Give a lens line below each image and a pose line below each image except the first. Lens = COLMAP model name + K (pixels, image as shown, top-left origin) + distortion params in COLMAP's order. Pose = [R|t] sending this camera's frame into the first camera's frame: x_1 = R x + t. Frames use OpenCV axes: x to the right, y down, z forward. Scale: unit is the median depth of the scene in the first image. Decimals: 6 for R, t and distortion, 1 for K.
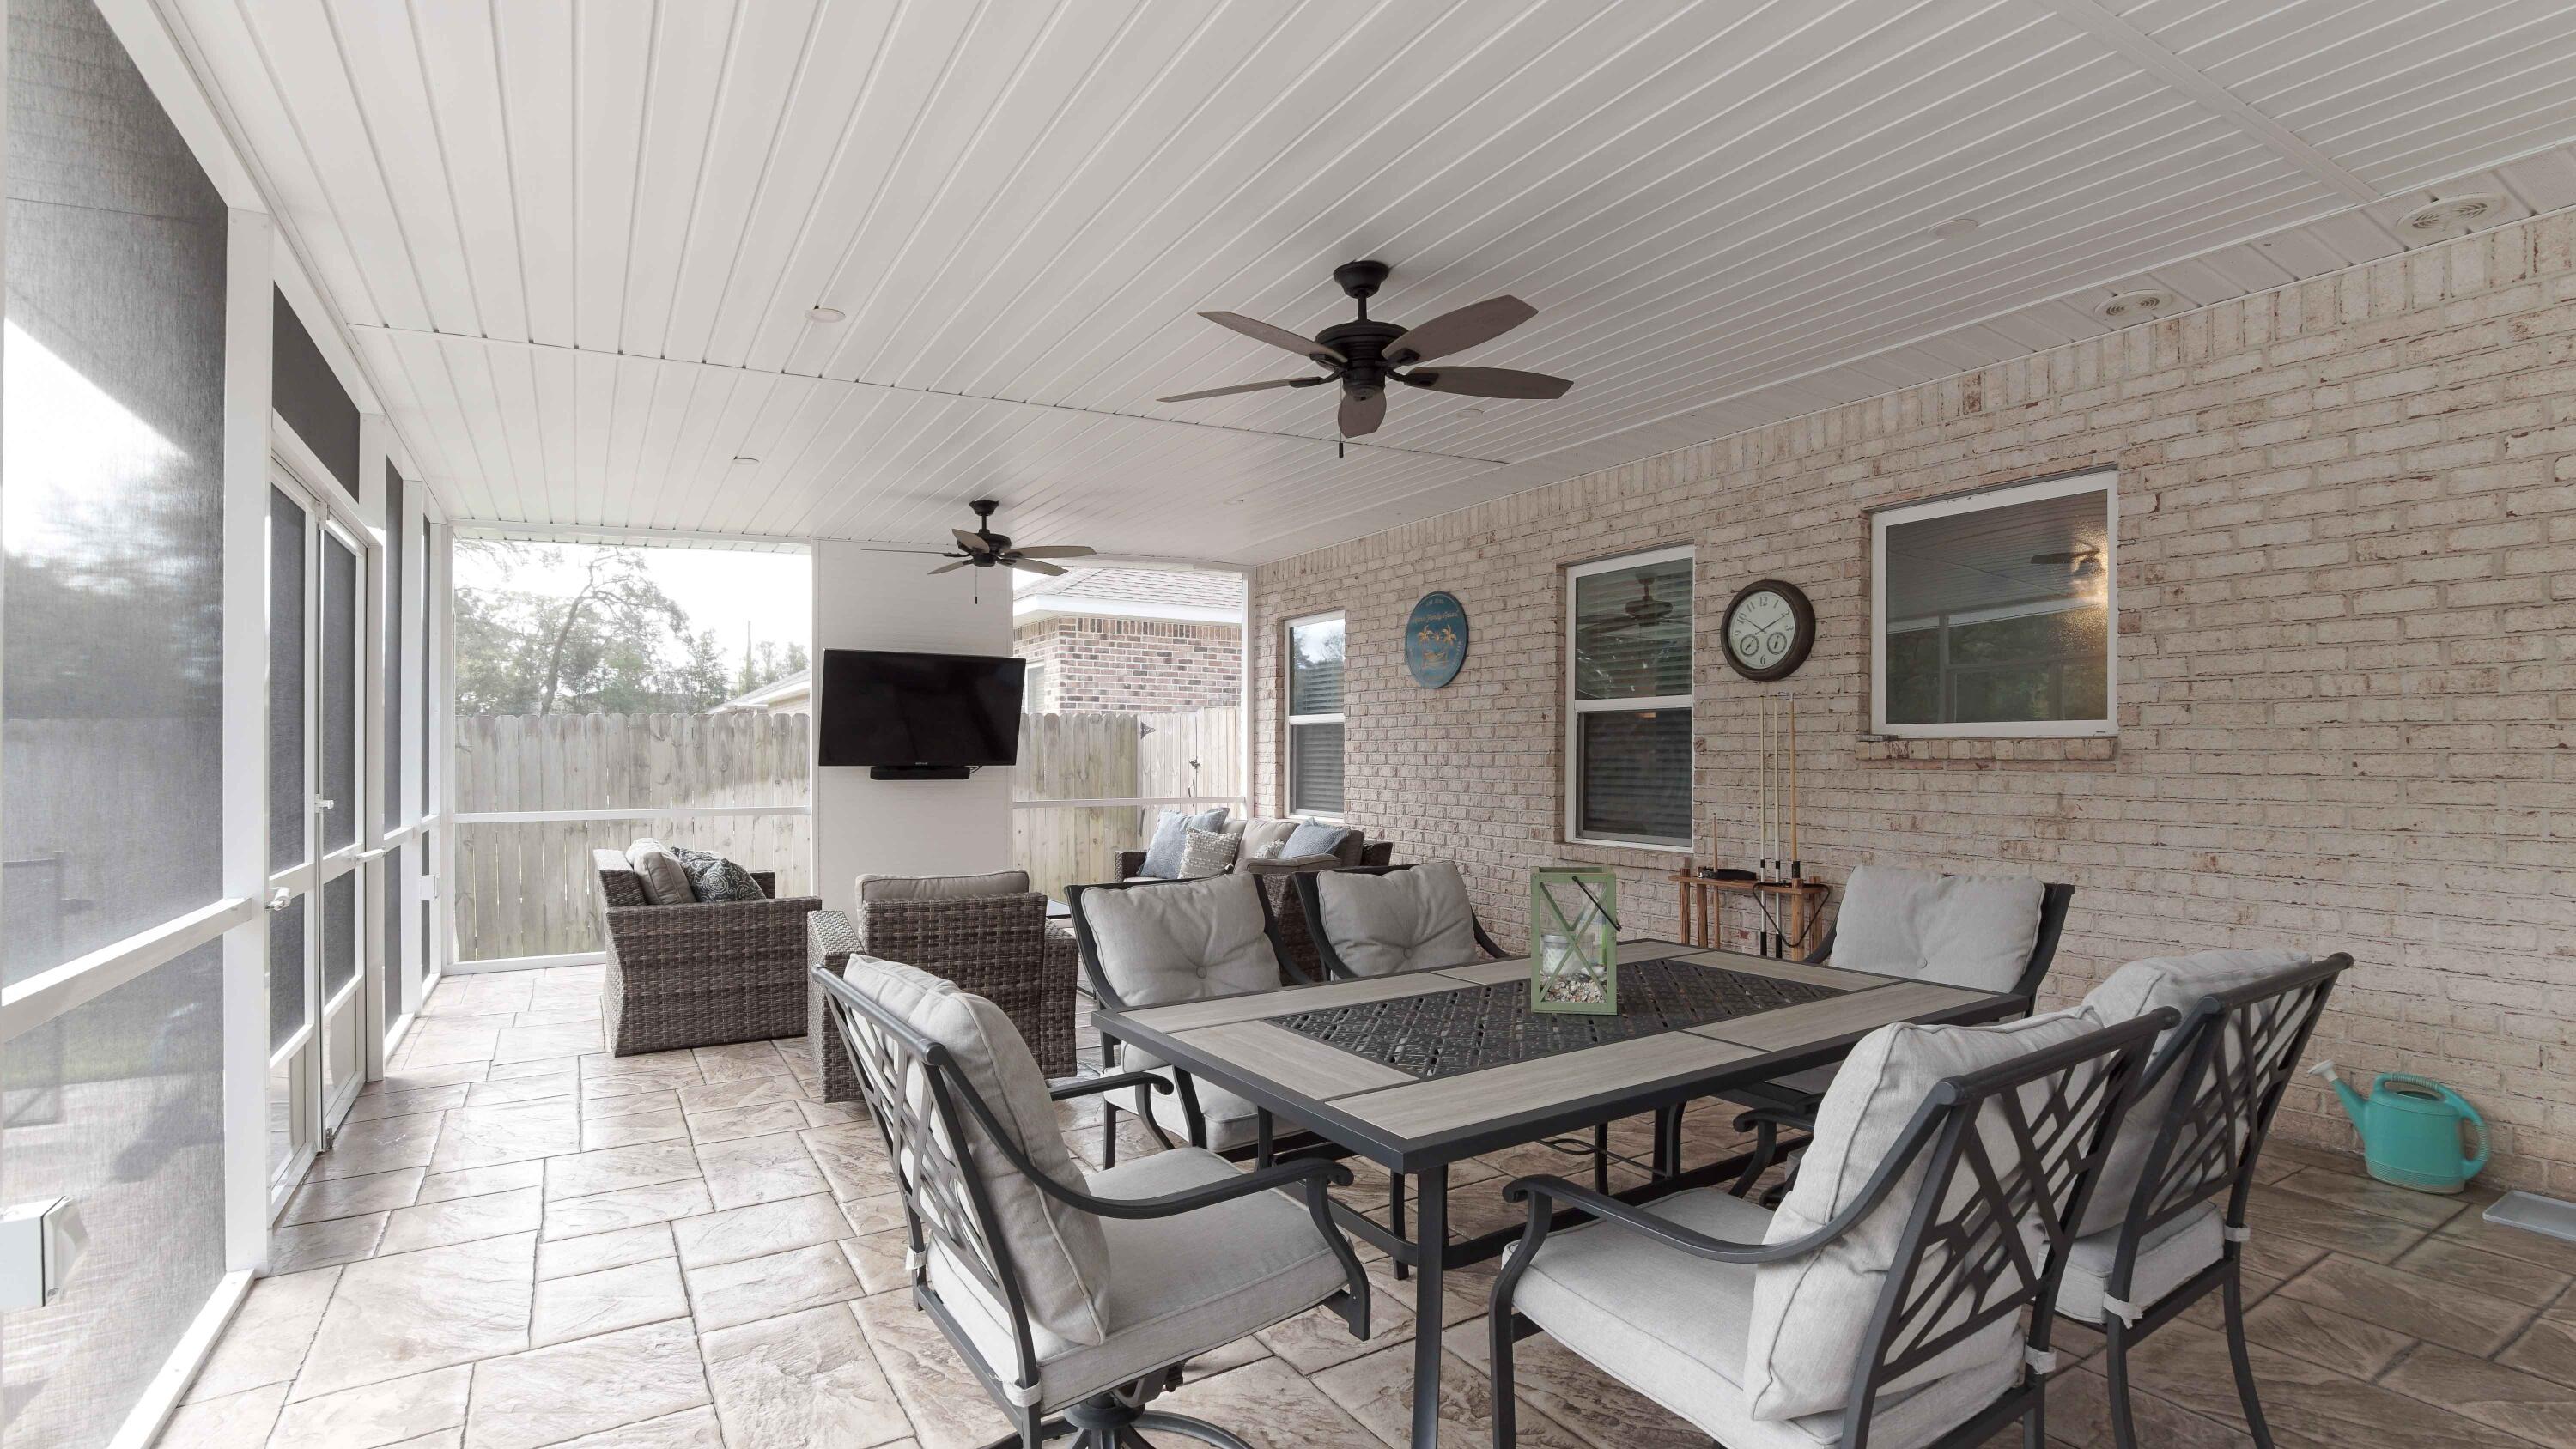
lens RADIAL K [[1161.0, 0, 1301.6], [0, 1161.0, 735.6], [0, 0, 1]] dist [-0.019709, 0.004122]
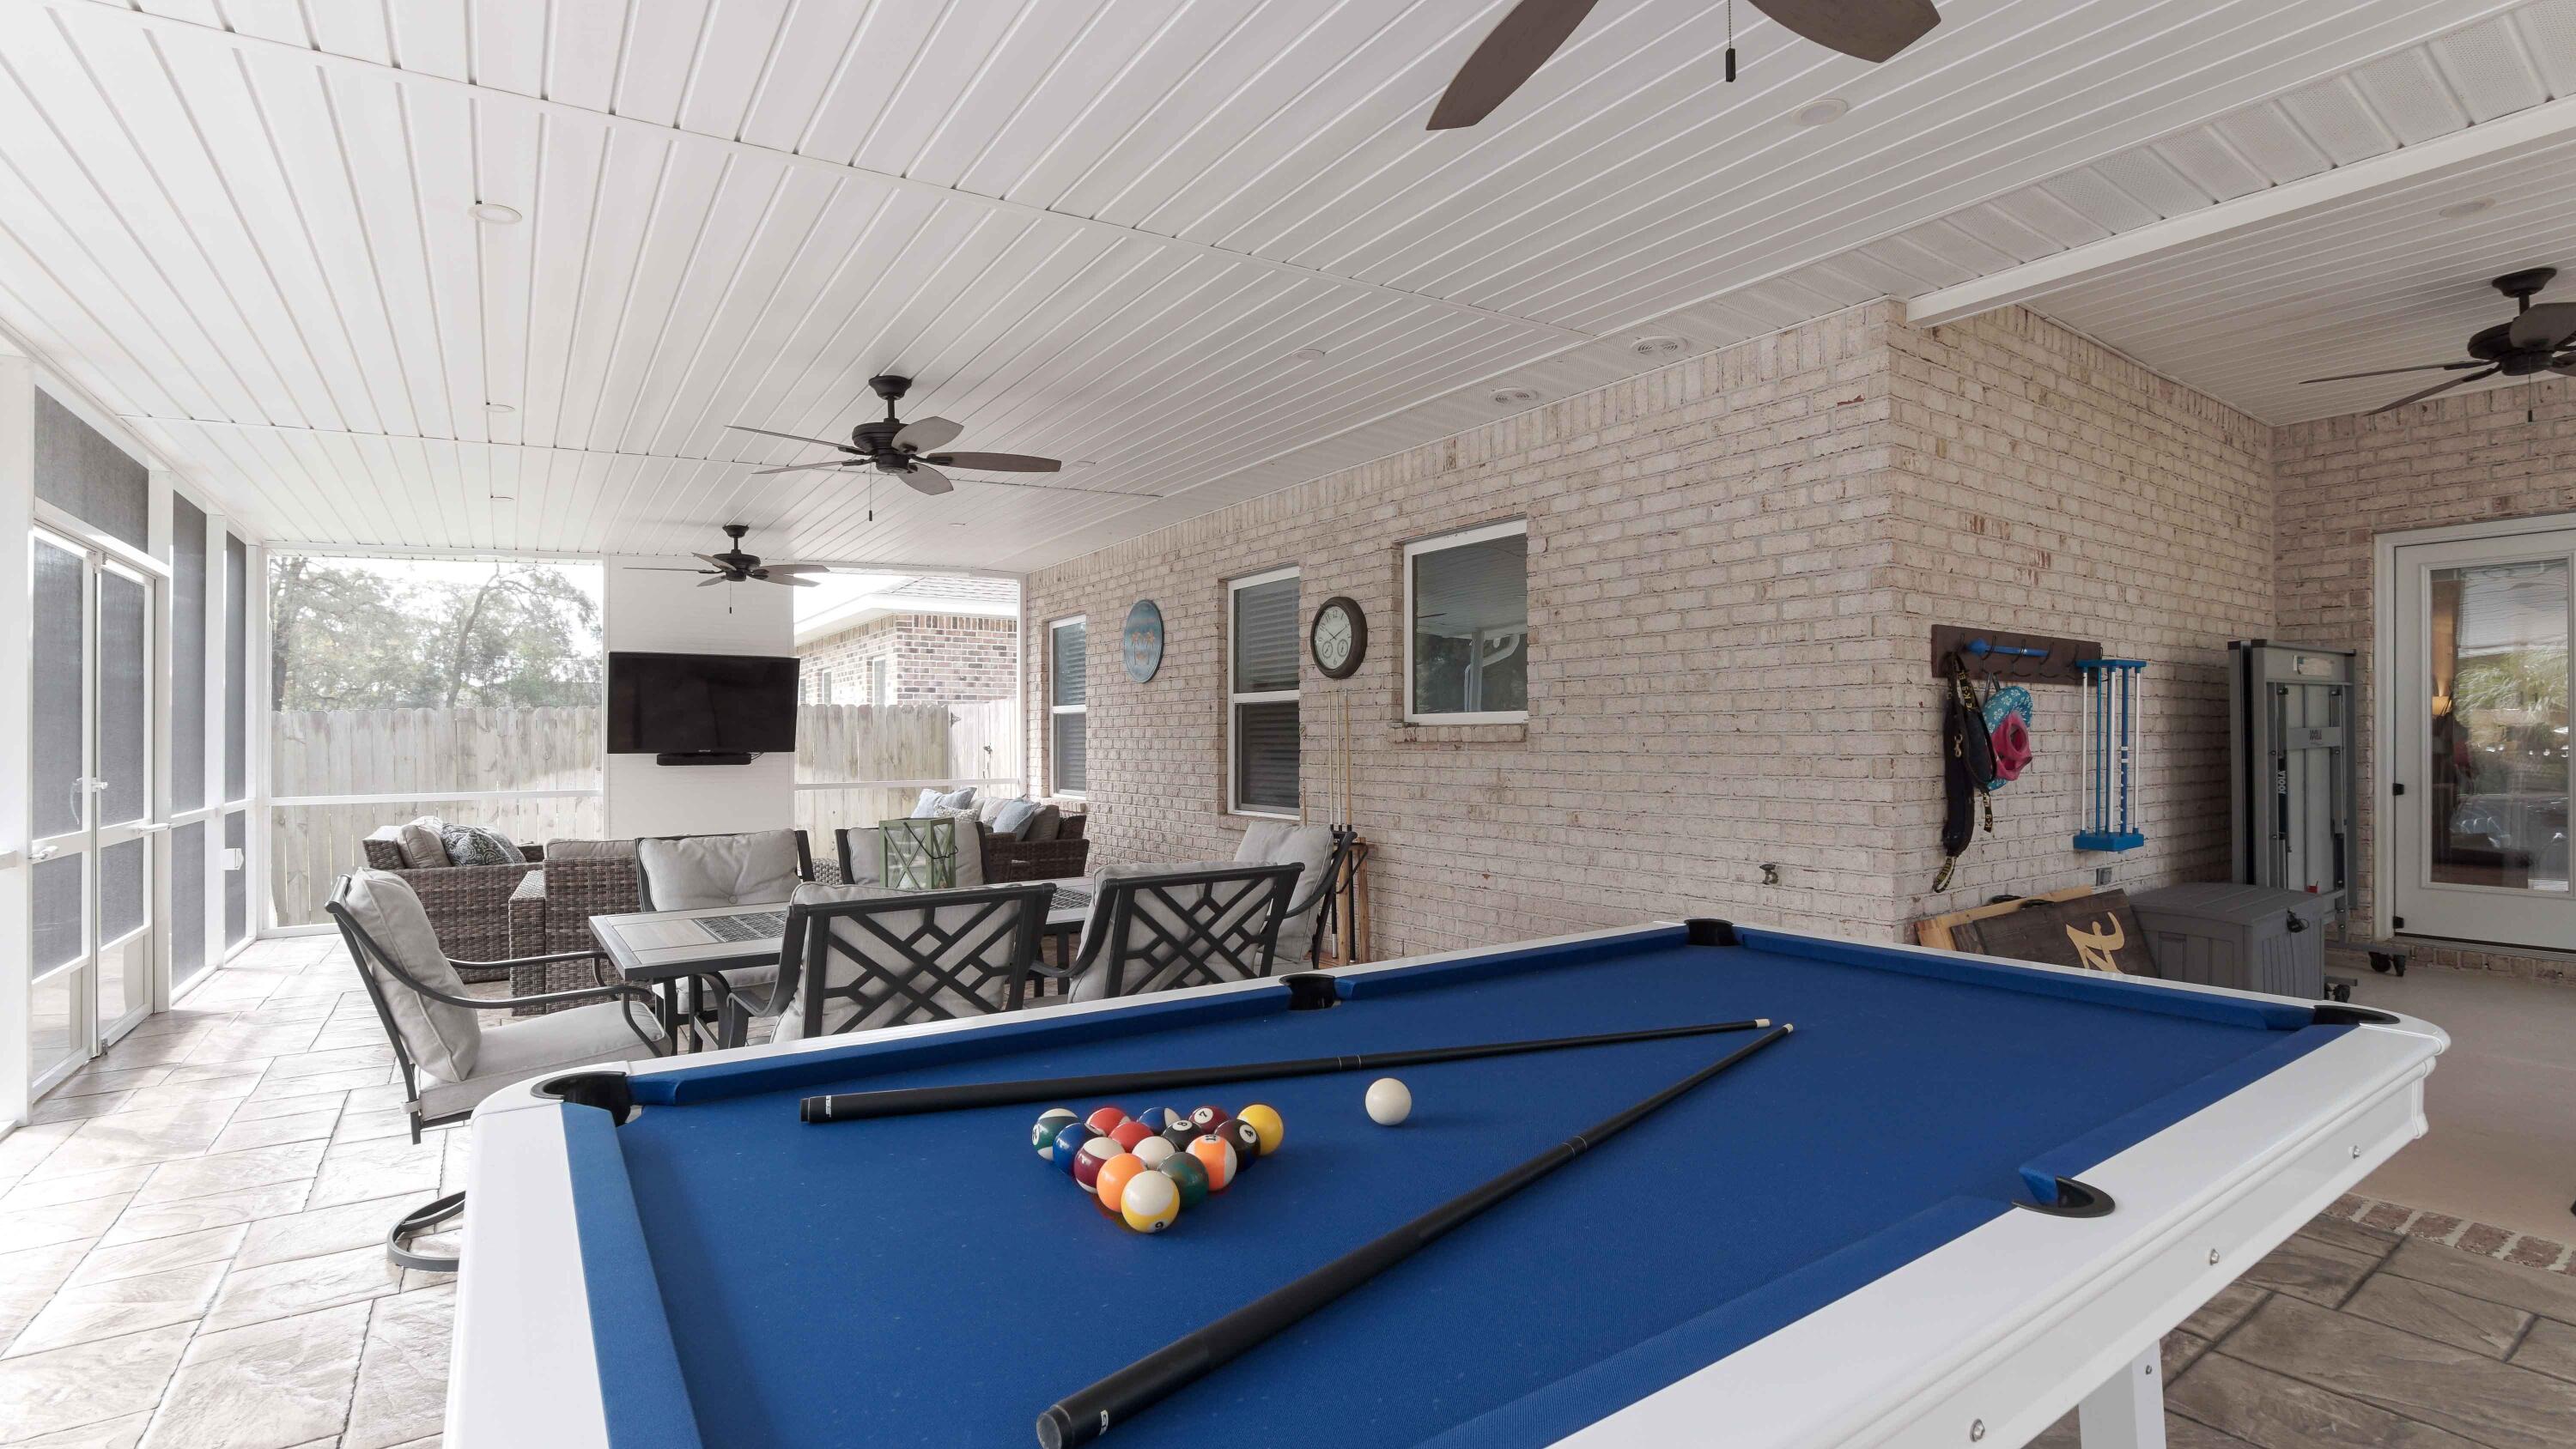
lens RADIAL K [[1161.0, 0, 1284.5], [0, 1161.0, 716.6], [0, 0, 1]] dist [-0.019709, 0.004122]
pose [[0.999301, -0.006185, 0.036864, 0.309134], [0.006305, 0.999975, -0.003140, -0.003783], [-0.036844, 0.003371, 0.999315, -0.239323]]
